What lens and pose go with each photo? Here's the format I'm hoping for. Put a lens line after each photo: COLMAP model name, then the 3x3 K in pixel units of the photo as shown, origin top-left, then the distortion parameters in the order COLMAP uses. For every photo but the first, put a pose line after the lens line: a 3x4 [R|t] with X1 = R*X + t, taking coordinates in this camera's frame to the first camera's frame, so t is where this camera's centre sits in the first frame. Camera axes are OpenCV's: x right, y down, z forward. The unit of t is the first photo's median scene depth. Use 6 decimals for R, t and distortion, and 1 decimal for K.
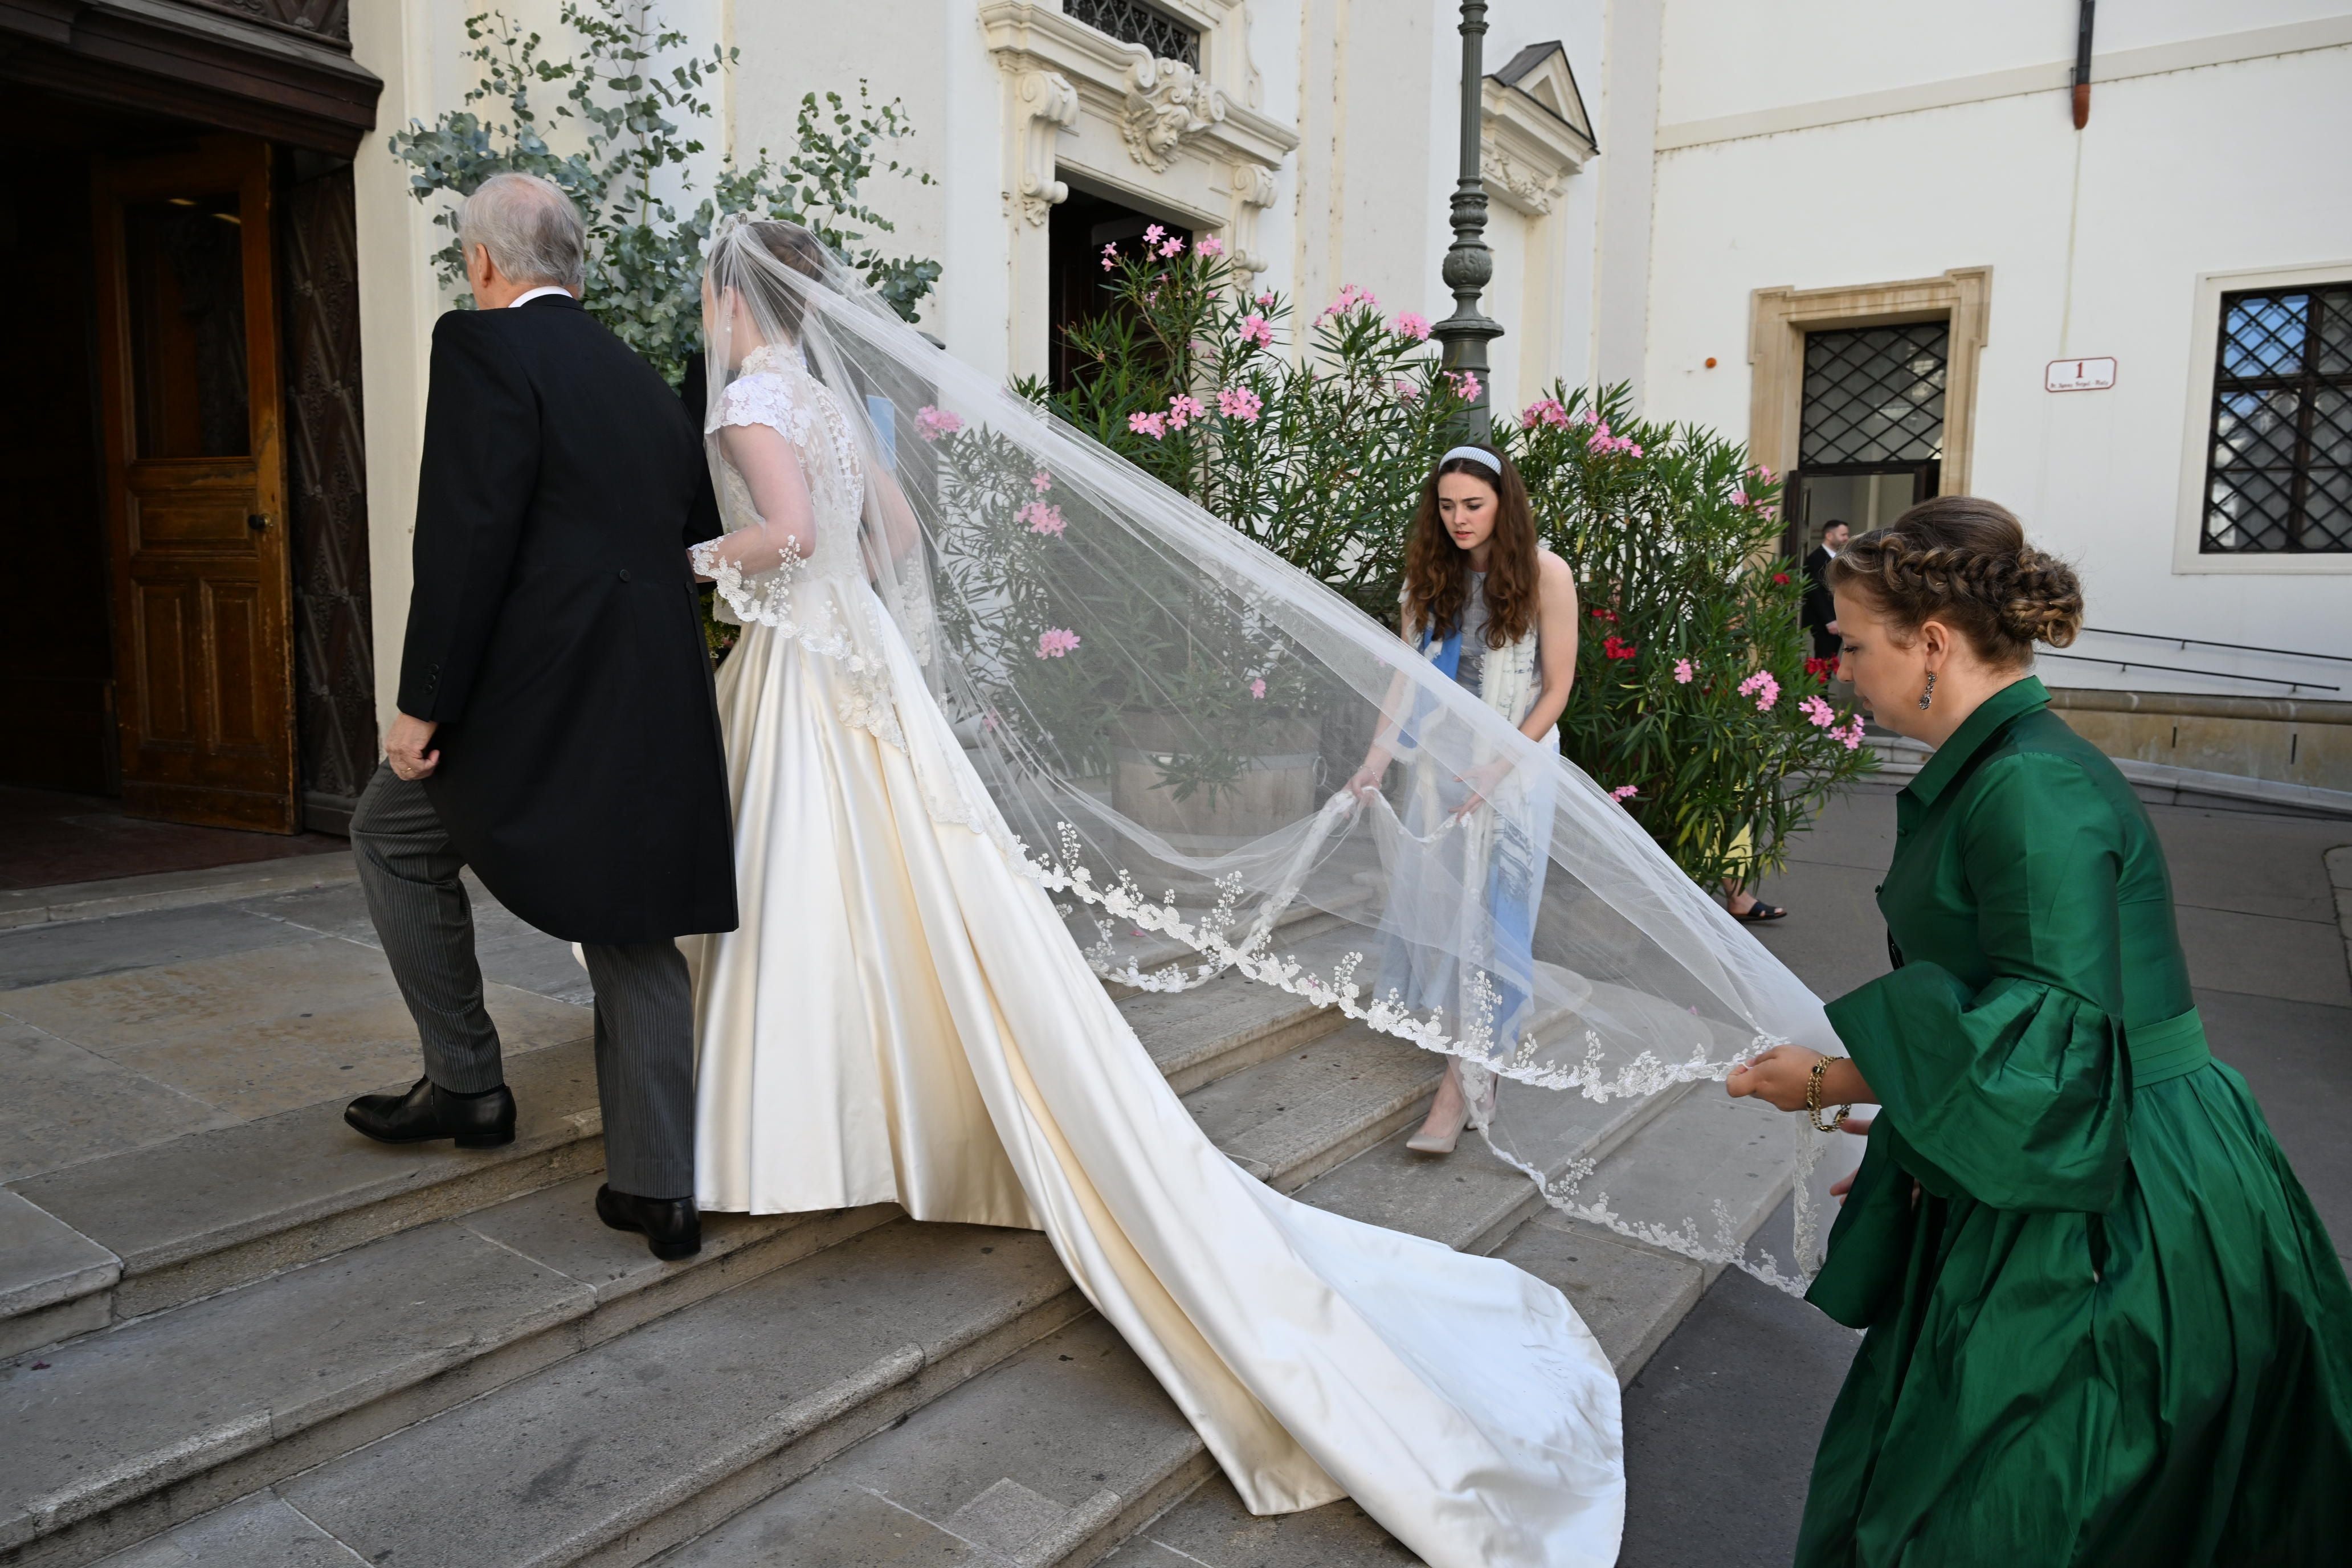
lens RADIAL K [[1598.0, 0, 1137.9], [0, 1598.0, 773.8], [0, 0, 1]] dist [-0.002670, 0.002582]
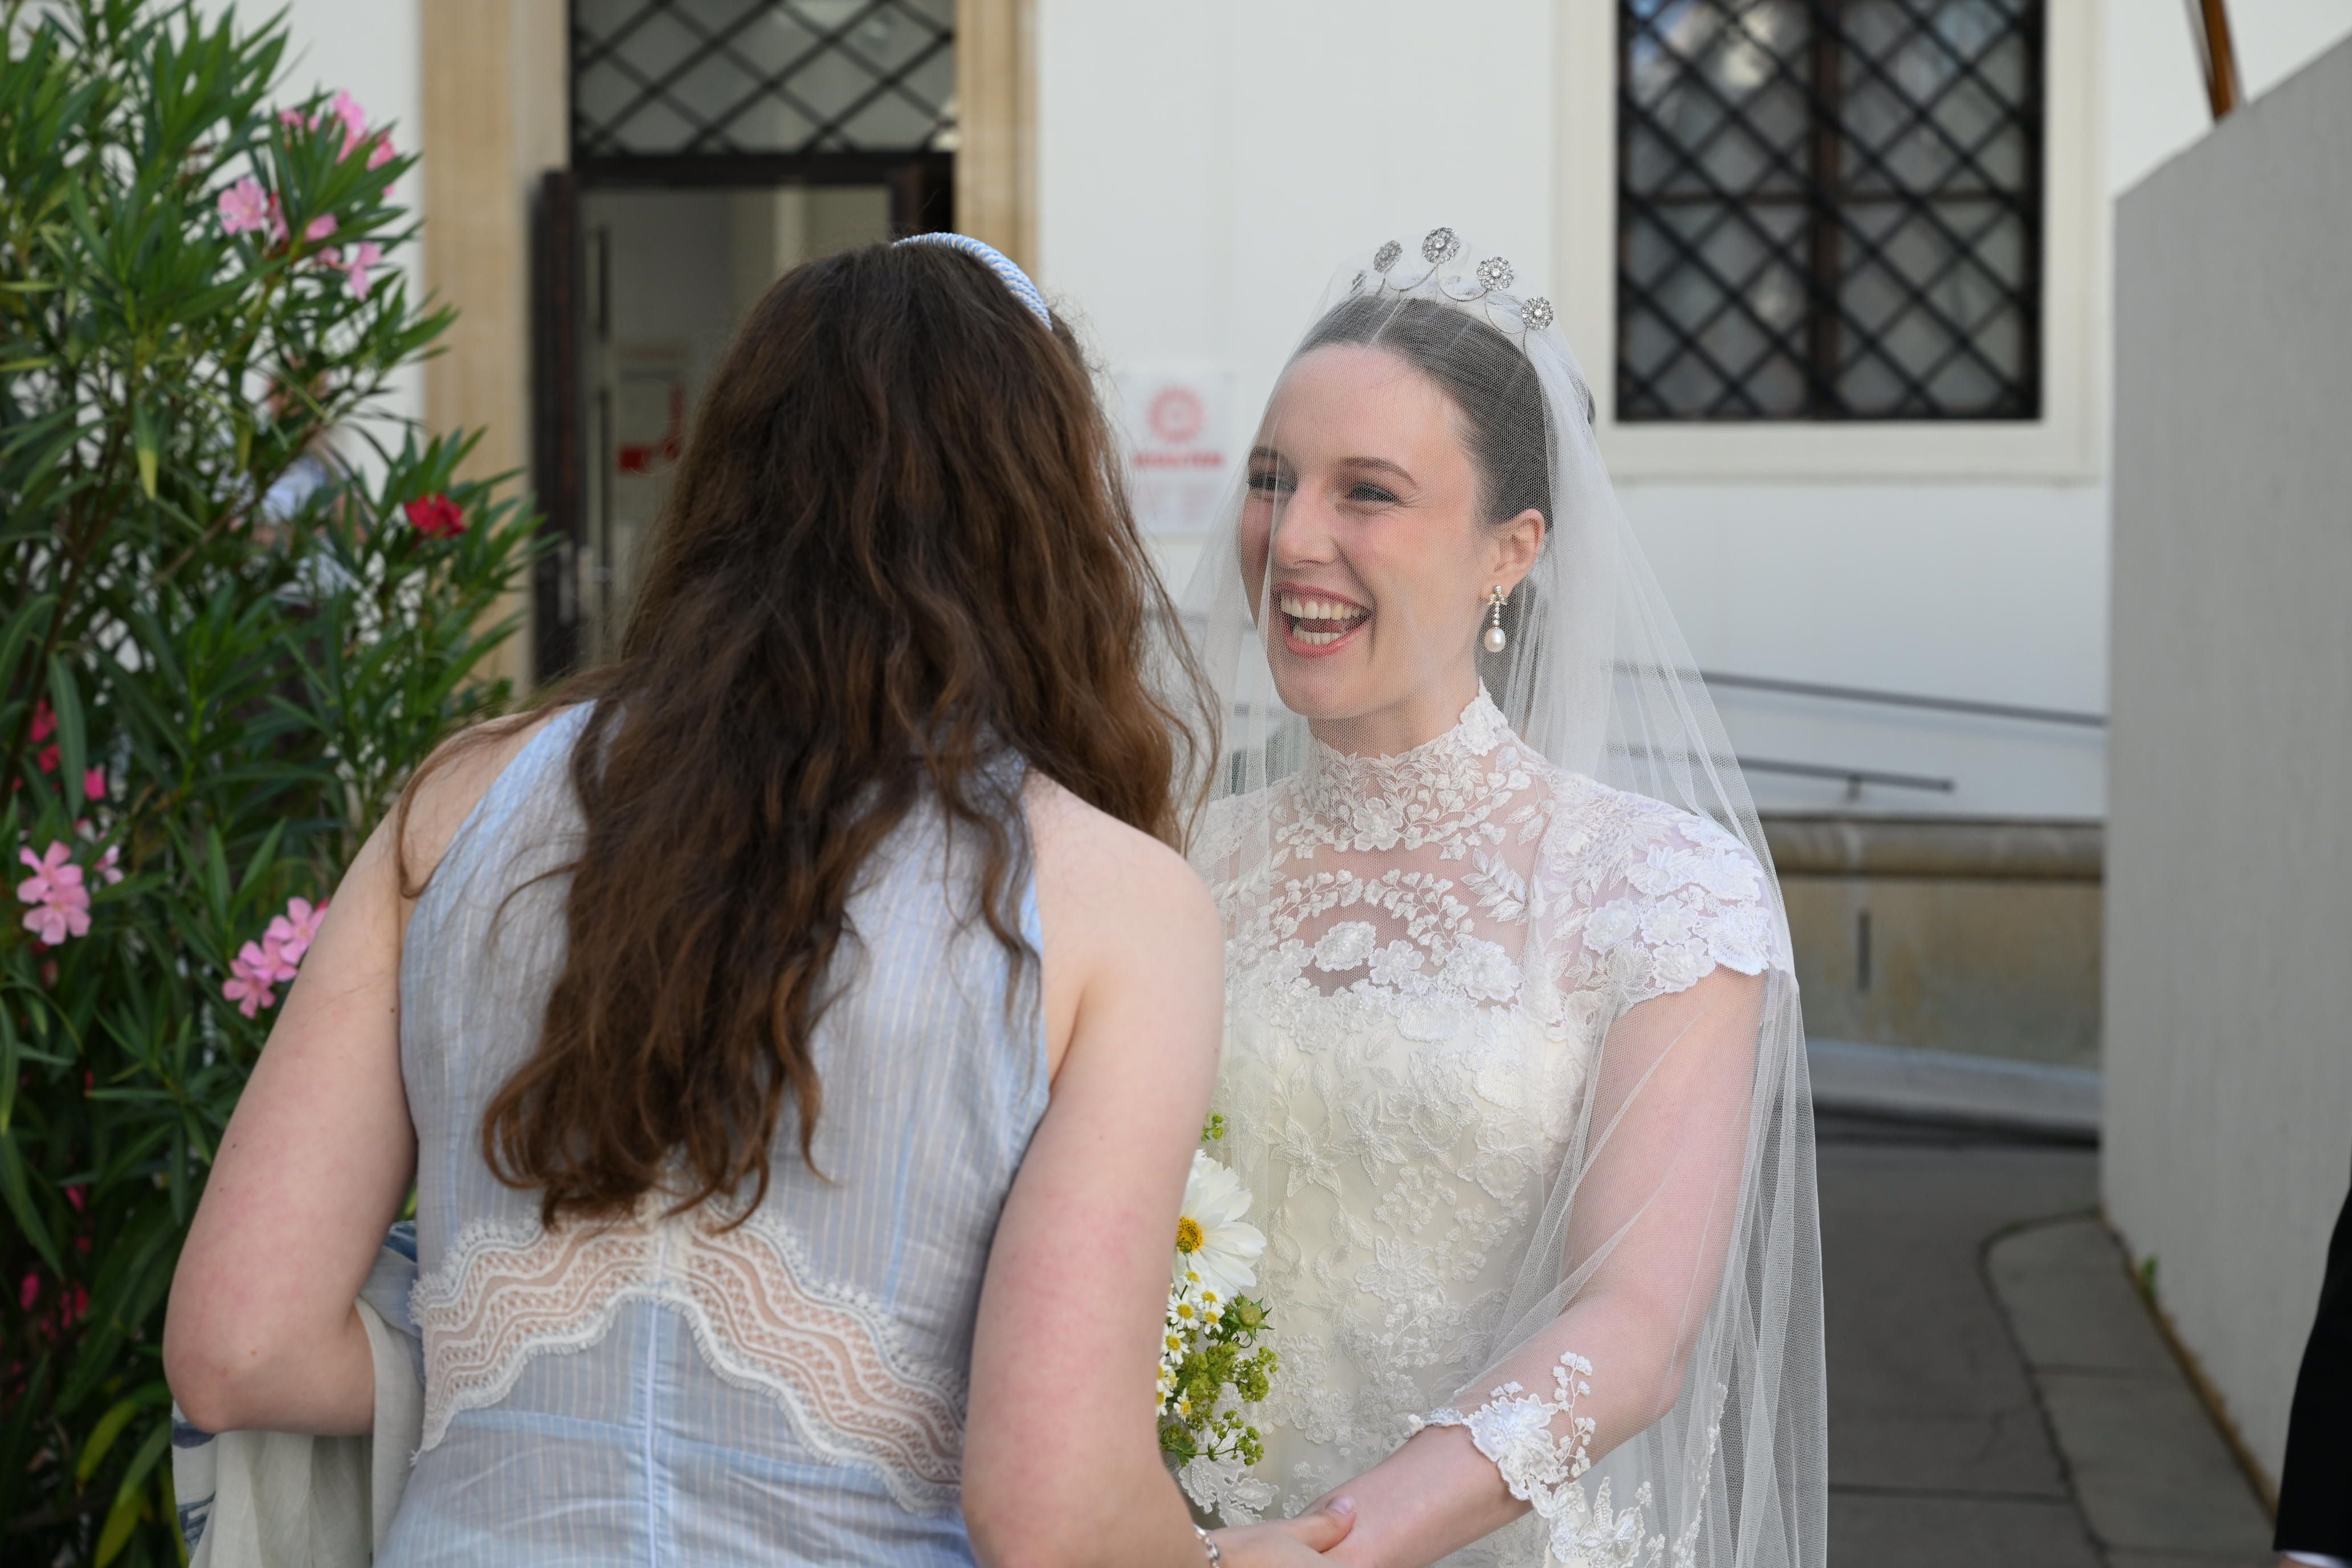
lens RADIAL K [[4487.3, 0, 1176.0], [0, 4487.3, 784.0], [0, 0, 1]] dist [-0.001871, 0.072198]
pose [[0.875358, -0.037049, 0.482053, 0.142430], [0.064090, 0.997152, -0.039742, -0.038011], [-0.479208, 0.065683, 0.875240, 0.274409]]
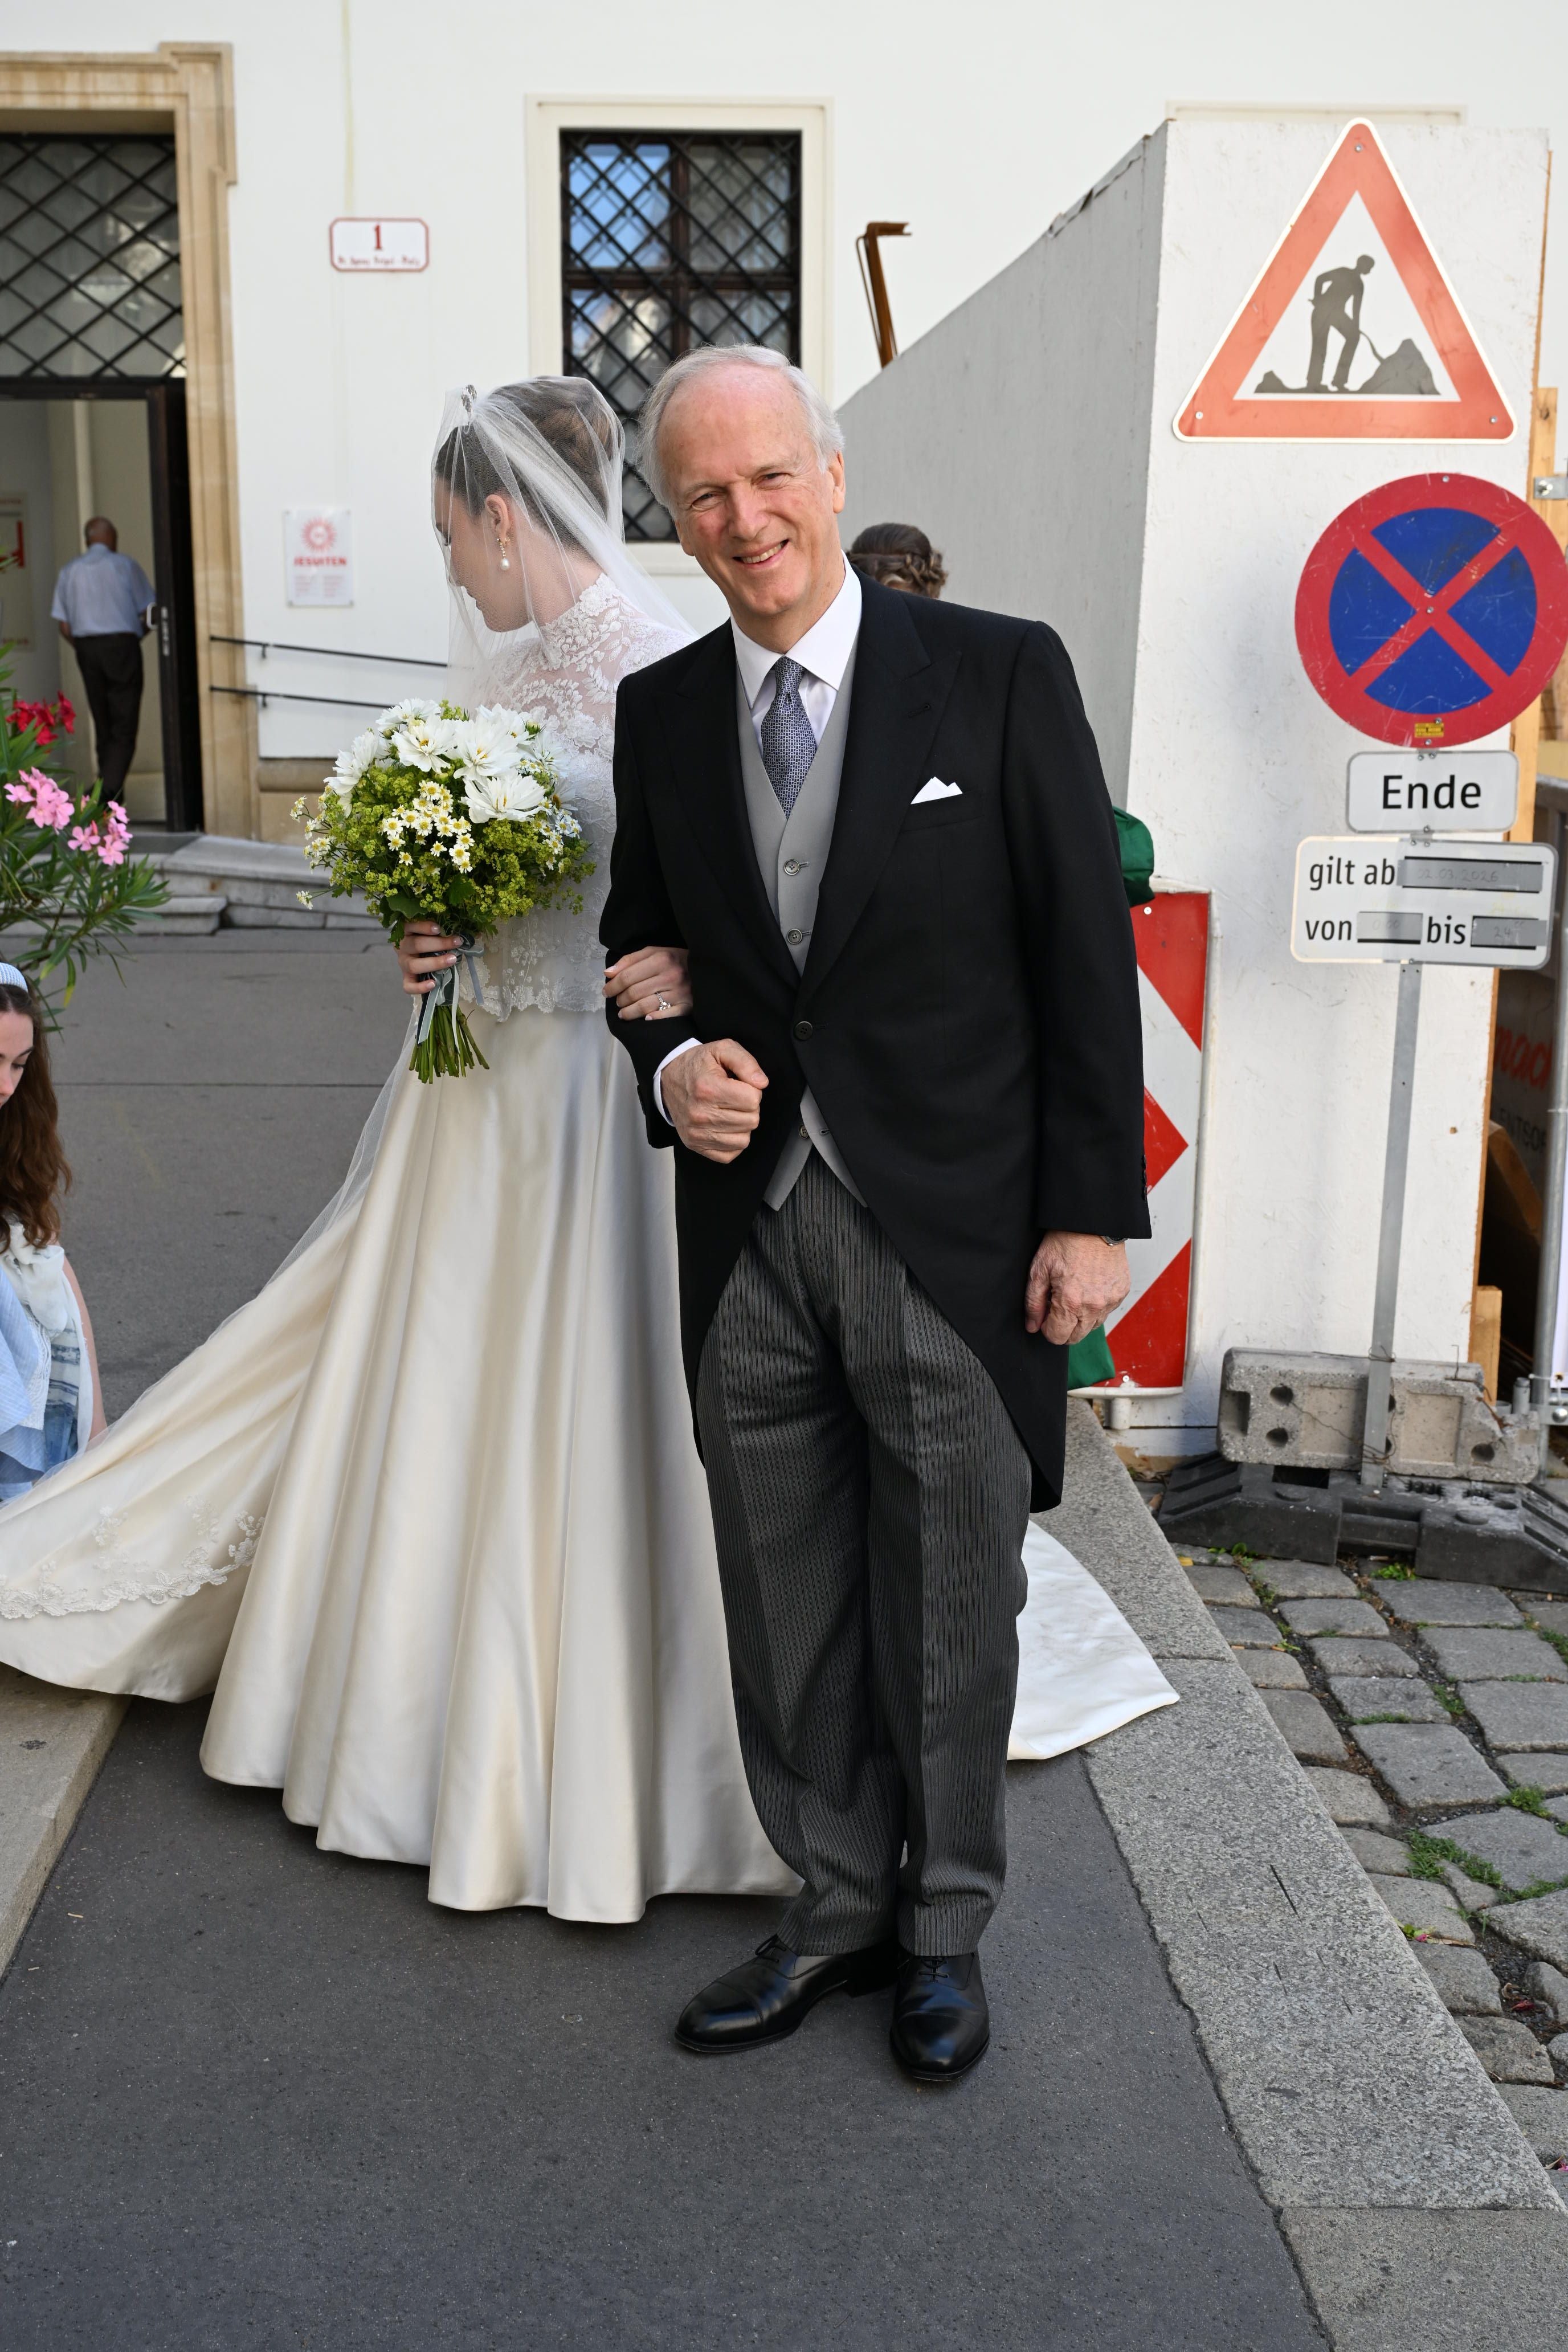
lens RADIAL K [[2635.4, 0, 777.7], [0, 2635.4, 1190.0], [0, 0, 1]] dist [0.001549, -0.003155]
pose [[0.778796, -0.136141, 0.612325, 0.063569], [0.078004, 0.989606, 0.120813, 0.000867], [-0.622408, -0.046325, 0.781321, 0.158819]]
